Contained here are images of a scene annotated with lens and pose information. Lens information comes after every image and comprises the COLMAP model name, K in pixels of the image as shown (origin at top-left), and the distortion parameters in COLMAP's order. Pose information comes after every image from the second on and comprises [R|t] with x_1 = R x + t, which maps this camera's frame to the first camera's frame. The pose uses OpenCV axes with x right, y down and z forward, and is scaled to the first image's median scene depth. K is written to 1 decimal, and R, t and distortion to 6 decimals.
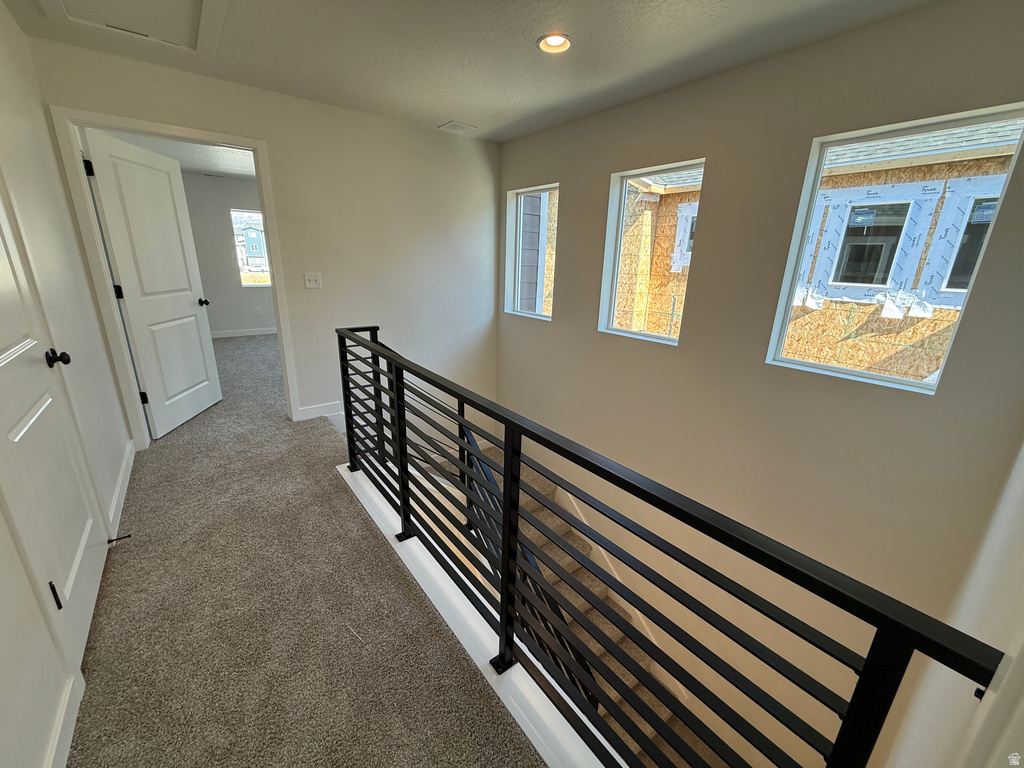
lens RADIAL K [[409.4, 0, 512.0], [0, 409.4, 384.0], [0, 0, 1]] dist [-0.003157, -0.000006]
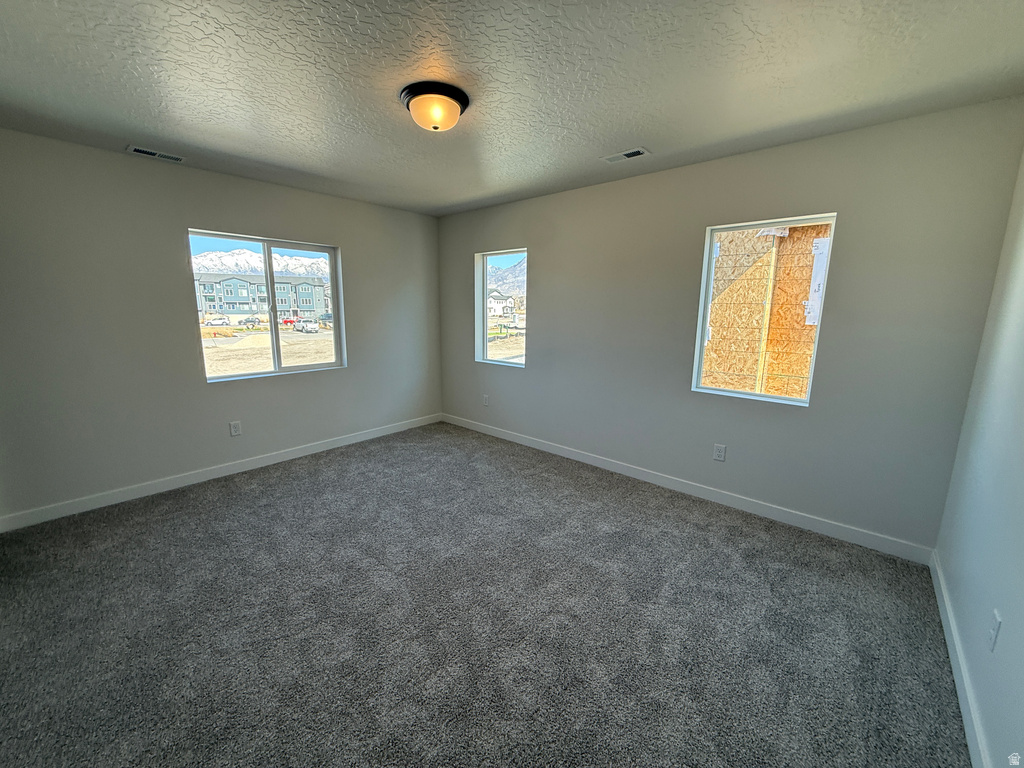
lens RADIAL K [[409.4, 0, 512.0], [0, 409.4, 384.0], [0, 0, 1]] dist [-0.003157, -0.000006]
pose [[0.983678, -0.055451, 0.171183, -0.092180], [0.070987, 0.993763, -0.086005, -0.042254], [-0.165346, 0.096753, 0.981478, 0.108040]]
